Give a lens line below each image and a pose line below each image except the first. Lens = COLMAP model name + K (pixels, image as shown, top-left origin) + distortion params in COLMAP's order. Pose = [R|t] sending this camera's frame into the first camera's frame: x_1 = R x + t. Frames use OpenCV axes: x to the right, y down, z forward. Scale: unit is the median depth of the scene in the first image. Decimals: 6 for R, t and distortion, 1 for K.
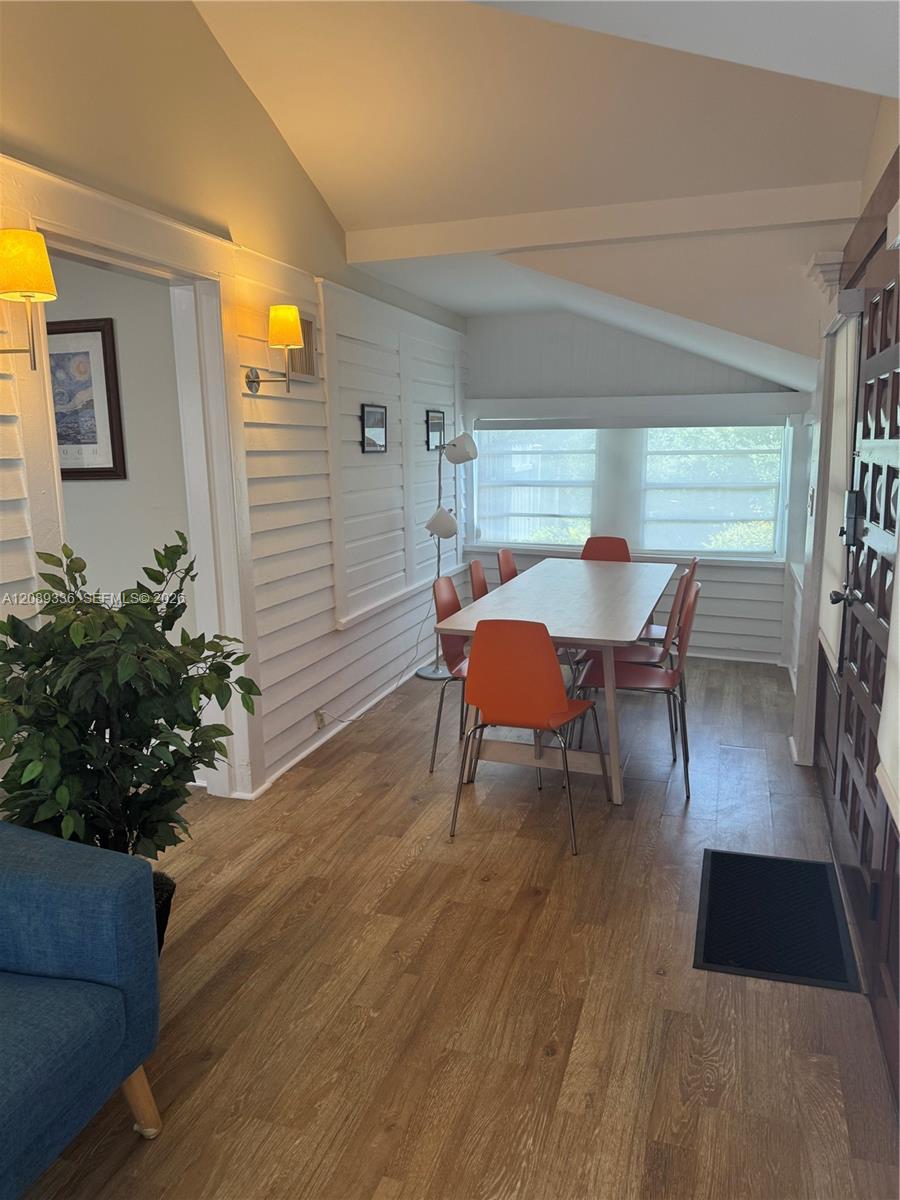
lens RADIAL K [[845.9, 0, 450.8], [0, 845.9, 586.7], [0, 0, 1]] dist [0.150831, -0.291628]
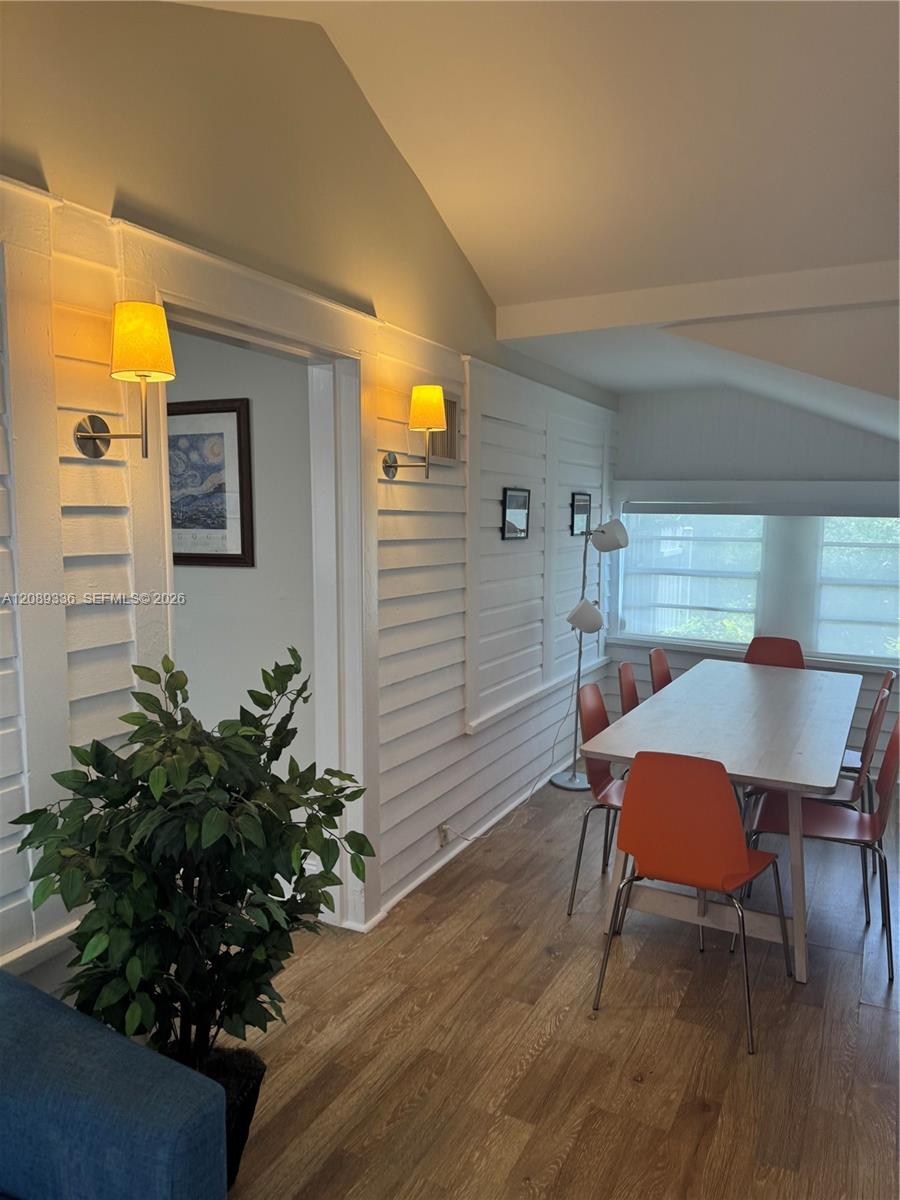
lens RADIAL K [[837.1, 0, 456.4], [0, 837.1, 594.6], [0, 0, 1]] dist [0.142534, -0.201861]
pose [[0.988770, 0.035475, -0.145173, -0.024892], [-0.045580, 0.996719, -0.066884, -0.045438], [0.142324, 0.072749, 0.987143, 0.130673]]
